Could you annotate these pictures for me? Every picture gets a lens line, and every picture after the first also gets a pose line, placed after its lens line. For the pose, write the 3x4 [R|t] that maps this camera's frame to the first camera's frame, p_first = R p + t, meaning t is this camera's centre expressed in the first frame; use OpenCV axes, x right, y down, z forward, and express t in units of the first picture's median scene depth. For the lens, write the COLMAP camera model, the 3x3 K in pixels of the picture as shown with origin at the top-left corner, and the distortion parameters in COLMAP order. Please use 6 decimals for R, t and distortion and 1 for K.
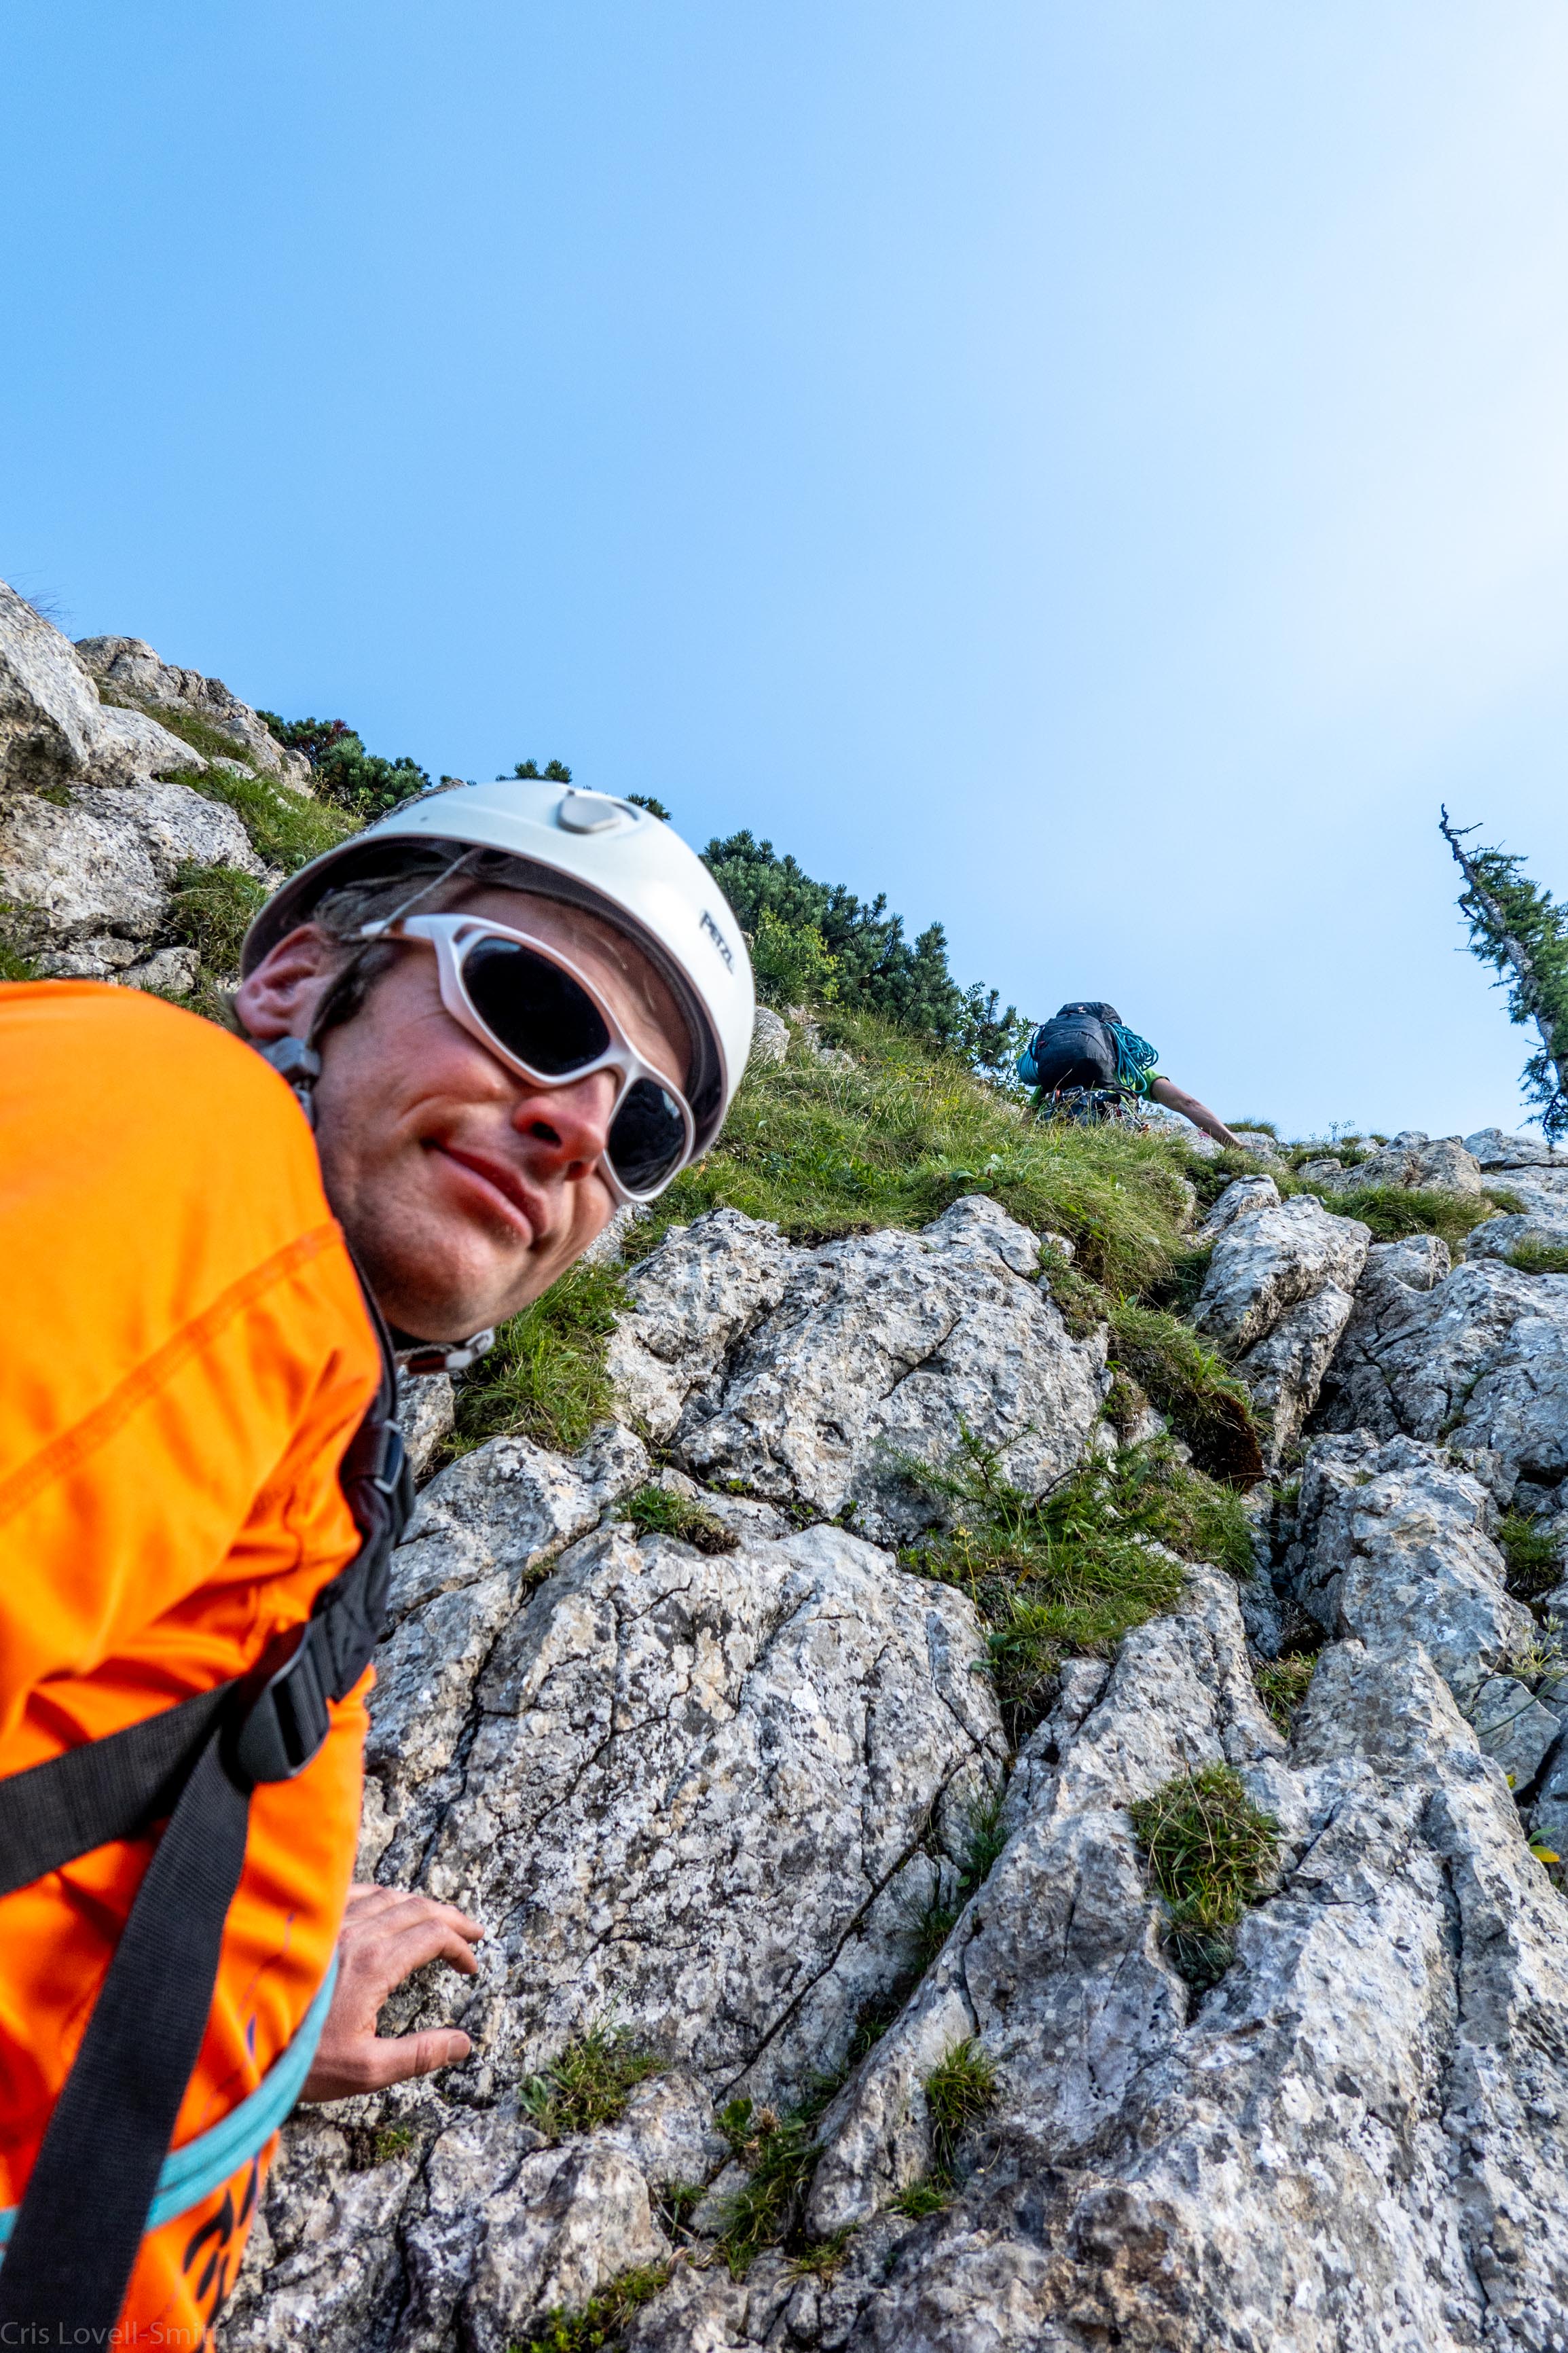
lens RADIAL K [[1623.9, 0, 784.6], [0, 1623.9, 1176.7], [0, 0, 1]] dist [0.013270, -0.006368]
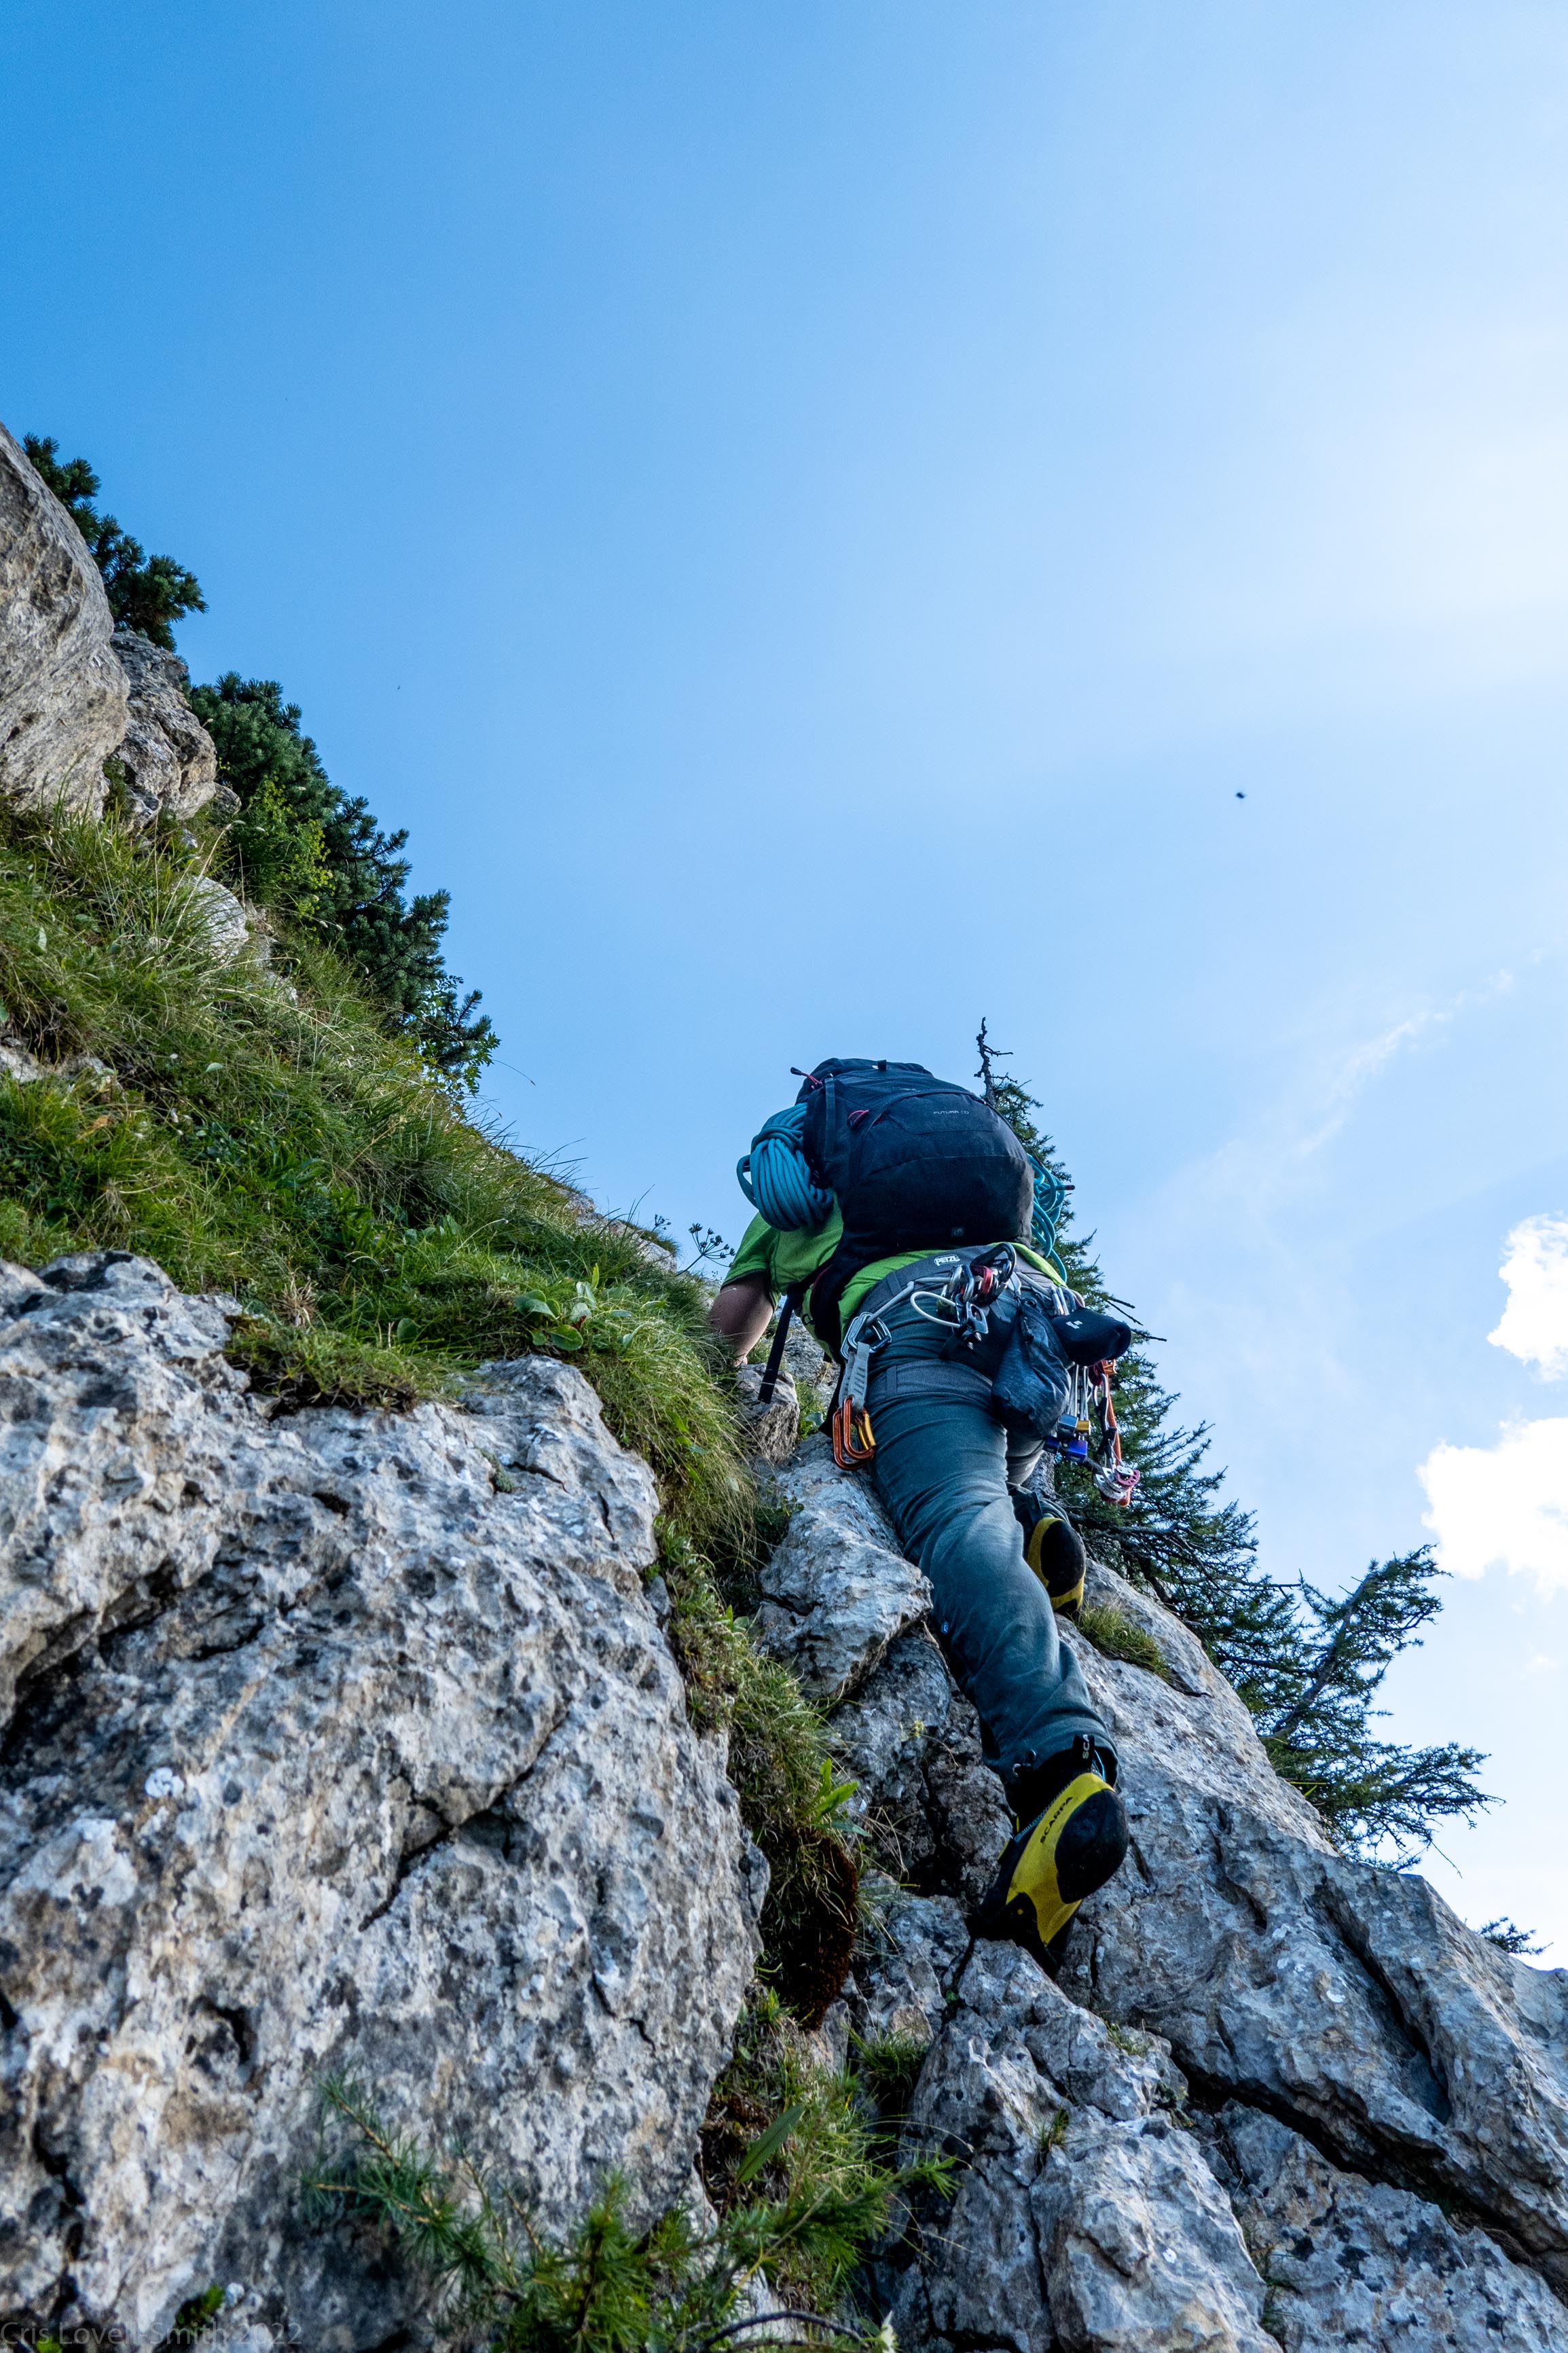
lens RADIAL K [[1623.9, 0, 784.8], [0, 1623.9, 1174.3], [0, 0, 1]] dist [0.013270, -0.006368]
pose [[0.844236, 0.386812, 0.371001, -0.070389], [-0.380935, 0.919979, -0.092343, -0.034104], [-0.377032, -0.063368, 0.924030, 0.573209]]
